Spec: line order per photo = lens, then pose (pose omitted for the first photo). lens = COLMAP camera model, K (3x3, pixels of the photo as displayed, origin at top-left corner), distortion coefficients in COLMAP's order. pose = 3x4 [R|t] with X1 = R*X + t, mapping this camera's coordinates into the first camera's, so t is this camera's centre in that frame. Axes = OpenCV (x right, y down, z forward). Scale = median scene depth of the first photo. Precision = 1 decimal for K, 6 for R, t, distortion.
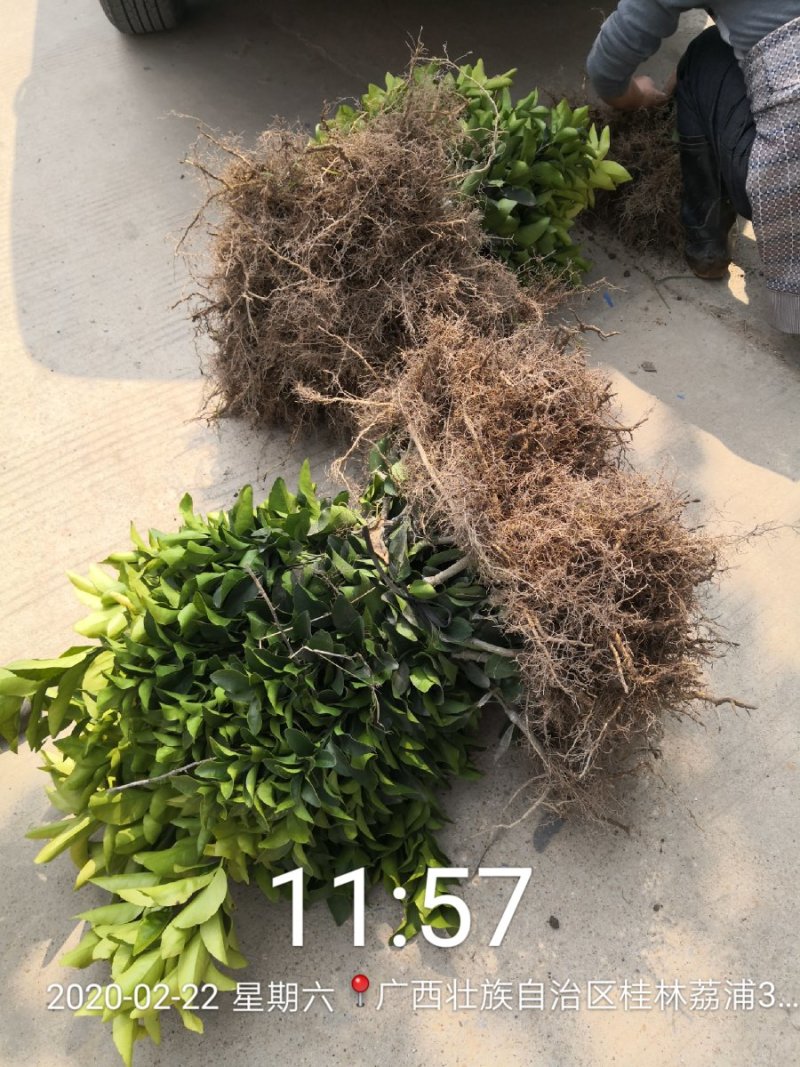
lens RADIAL K [[868.0, 0, 400.0], [0, 868.0, 533.5], [0, 0, 1]] dist [0.050793, -0.079542]
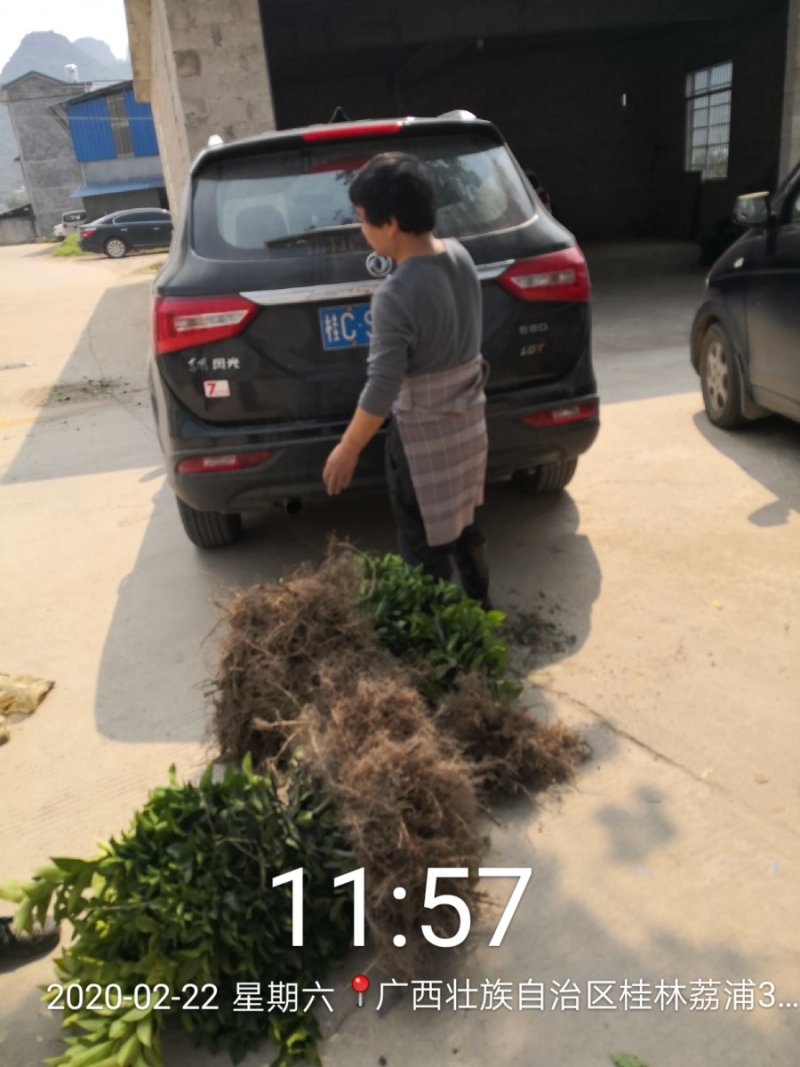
lens RADIAL K [[868.0, 0, 400.0], [0, 868.0, 533.5], [0, 0, 1]] dist [0.050793, -0.079542]
pose [[0.997245, -0.028873, -0.068325, 0.285479], [-0.010685, 0.855602, -0.517525, 0.390166], [0.073401, 0.516829, 0.852936, -0.572677]]
